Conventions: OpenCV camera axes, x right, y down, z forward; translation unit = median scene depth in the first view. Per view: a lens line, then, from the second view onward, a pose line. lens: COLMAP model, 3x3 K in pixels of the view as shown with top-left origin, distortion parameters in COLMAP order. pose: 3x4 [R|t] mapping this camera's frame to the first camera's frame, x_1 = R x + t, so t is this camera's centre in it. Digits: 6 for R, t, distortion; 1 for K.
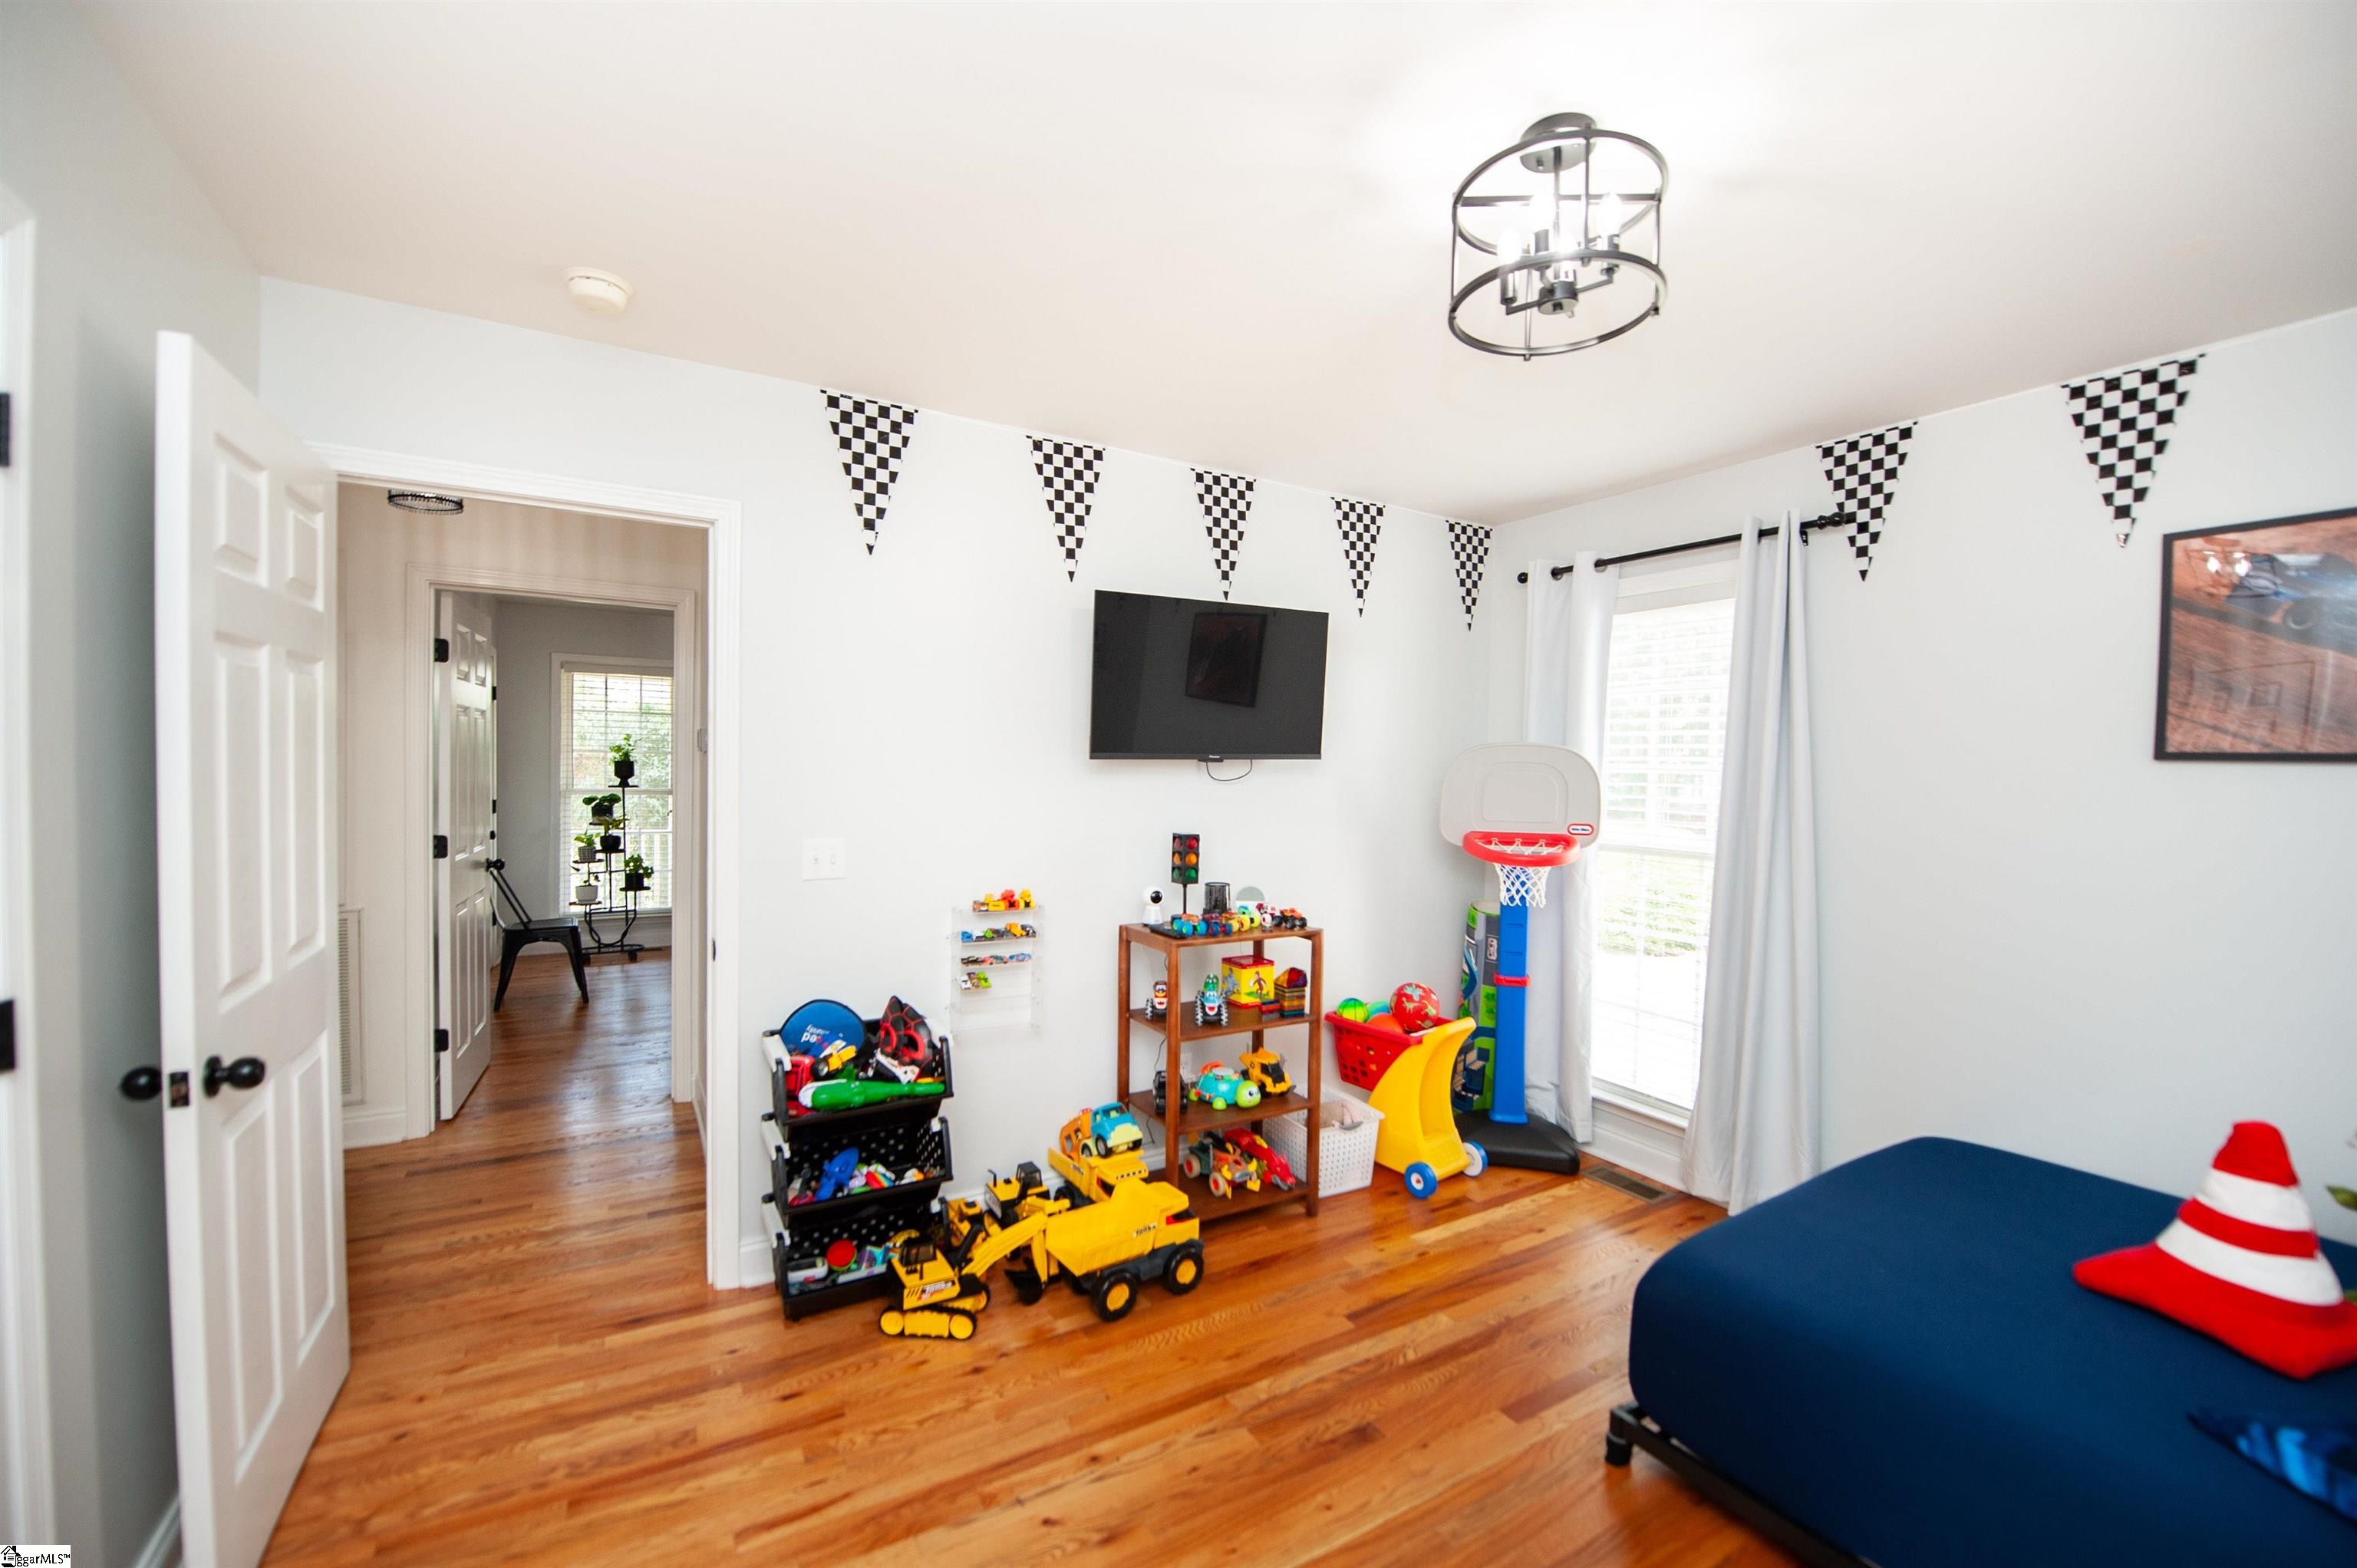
lens RADIAL K [[973.1, 0, 1178.5], [0, 973.1, 784.0], [0, 0, 1]] dist [-0.000815, -0.000203]
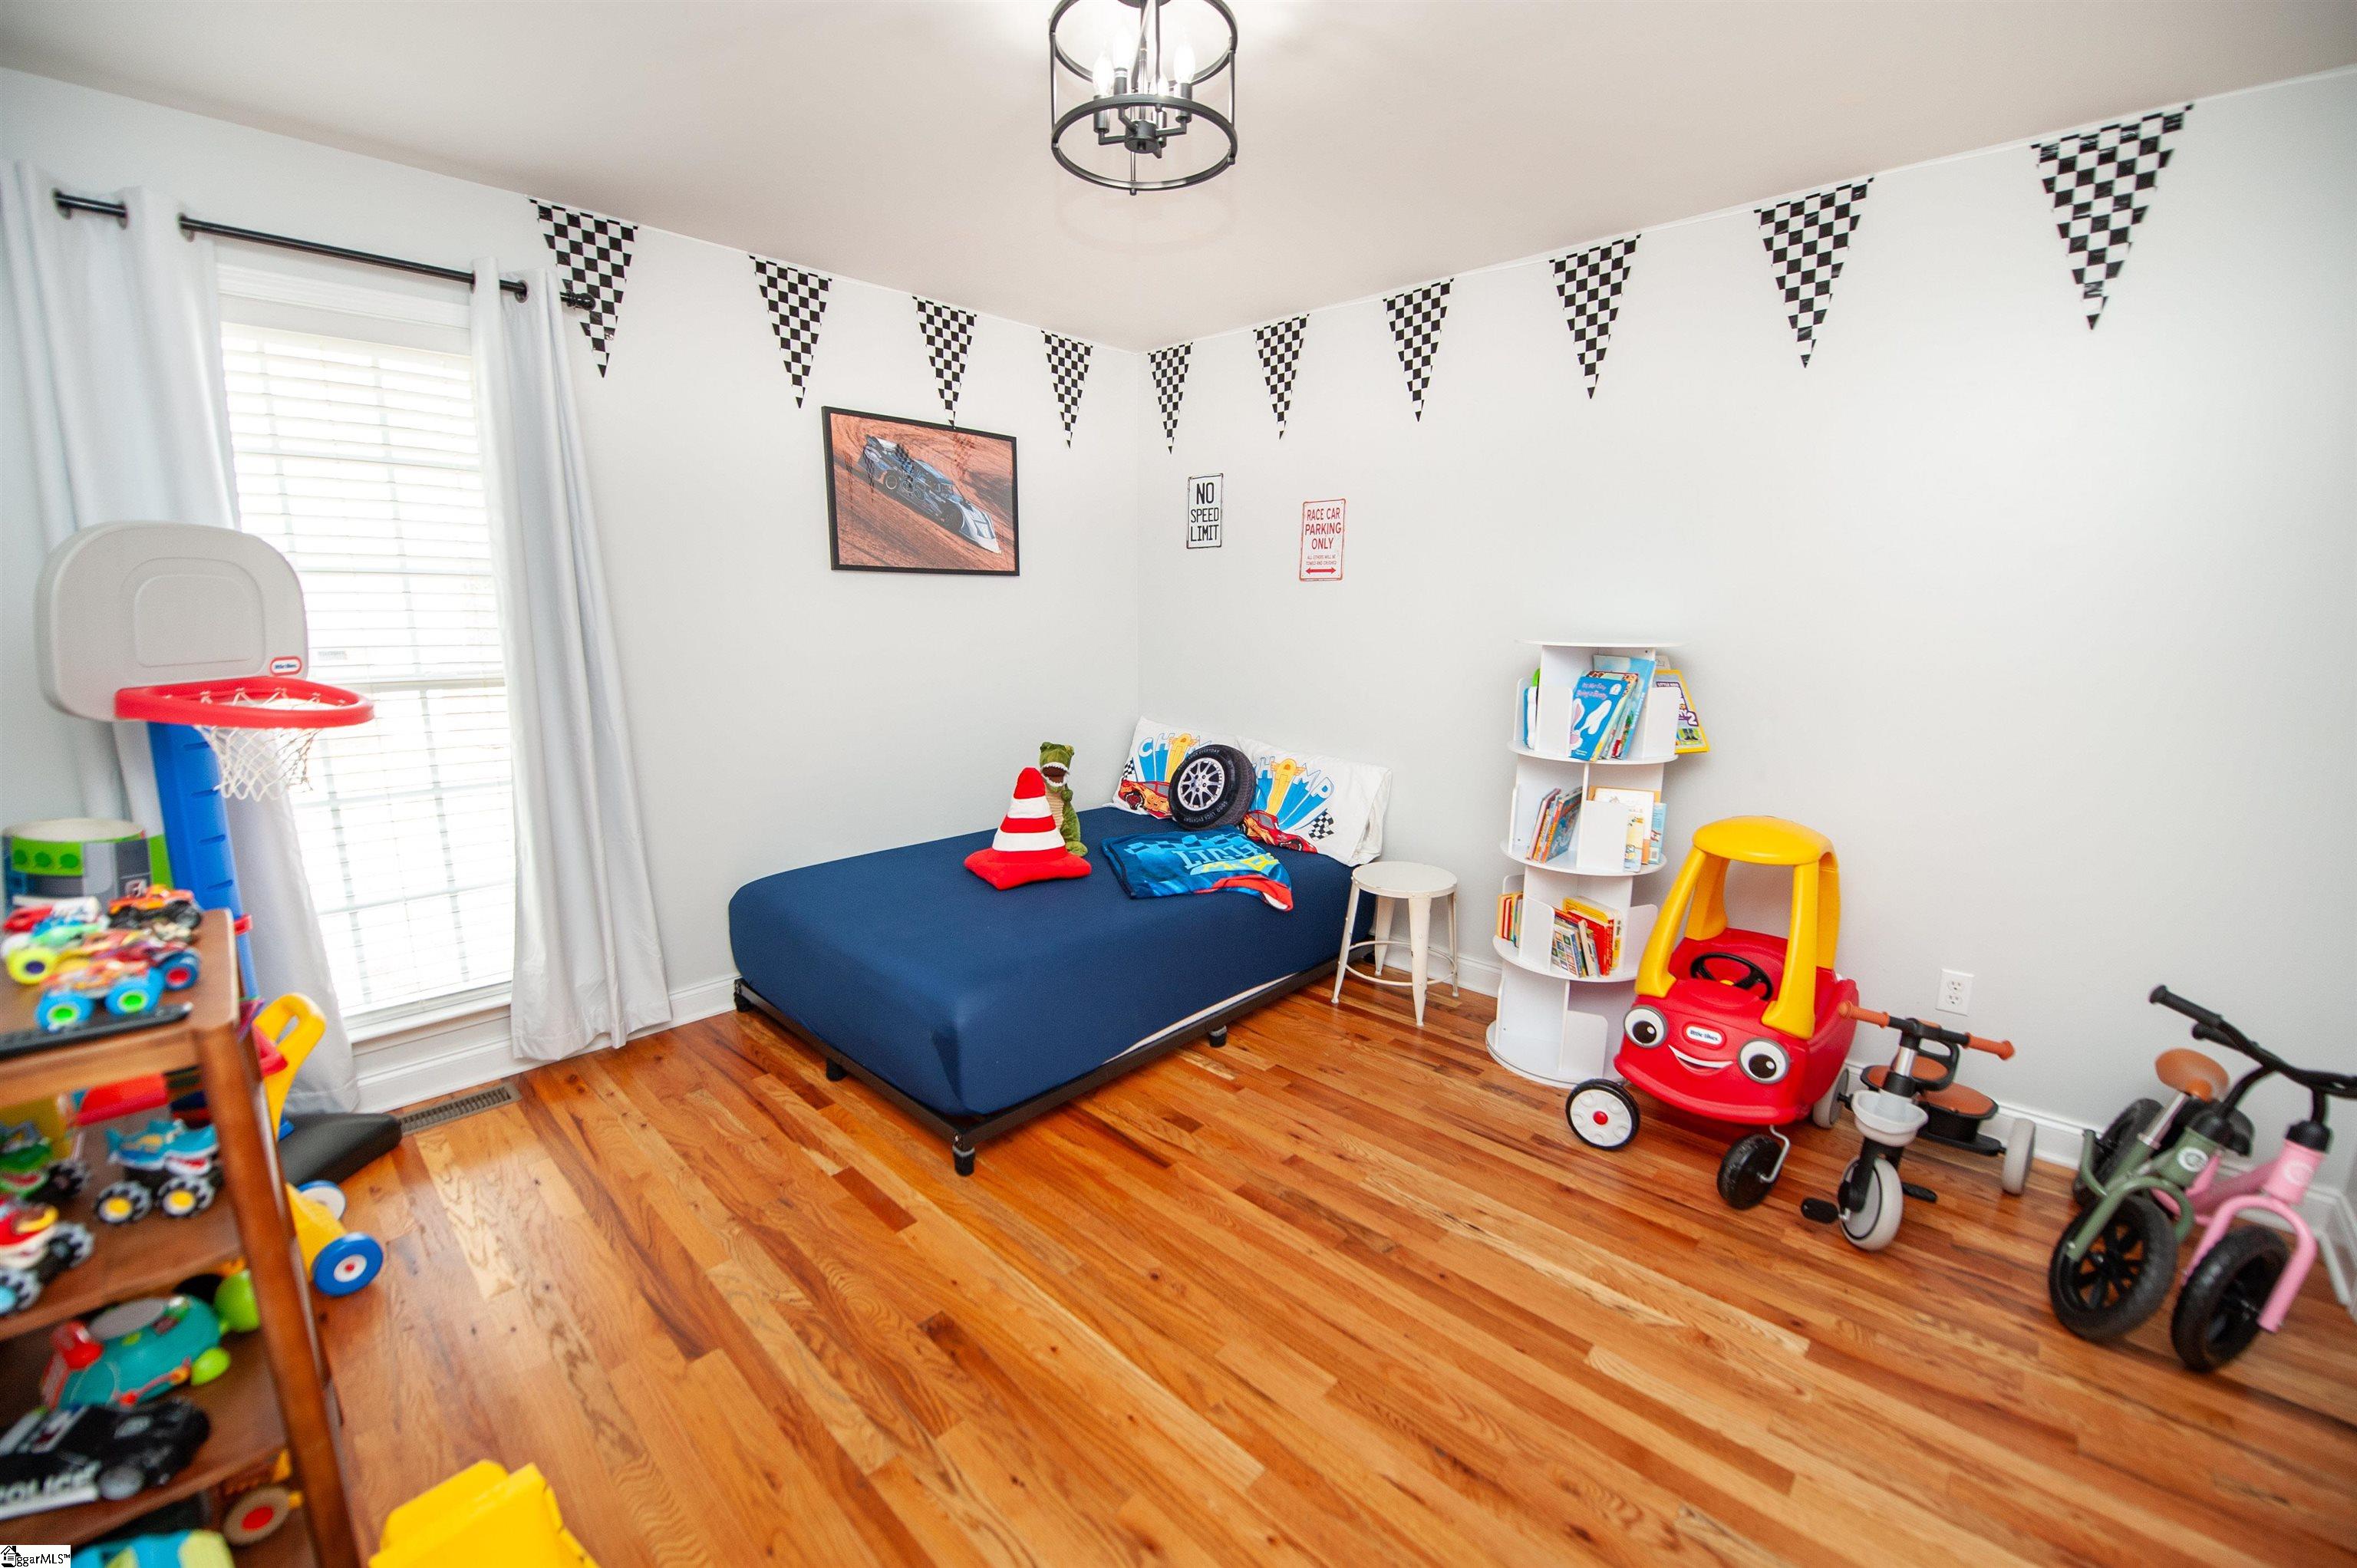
lens RADIAL K [[973.1, 0, 1178.5], [0, 973.1, 784.0], [0, 0, 1]] dist [-0.000815, -0.000203]
pose [[-0.275258, -0.213223, 0.937427, -0.505208], [0.001045, 0.975027, 0.222082, -0.030499], [-0.961370, 0.062110, -0.268161, 0.808024]]
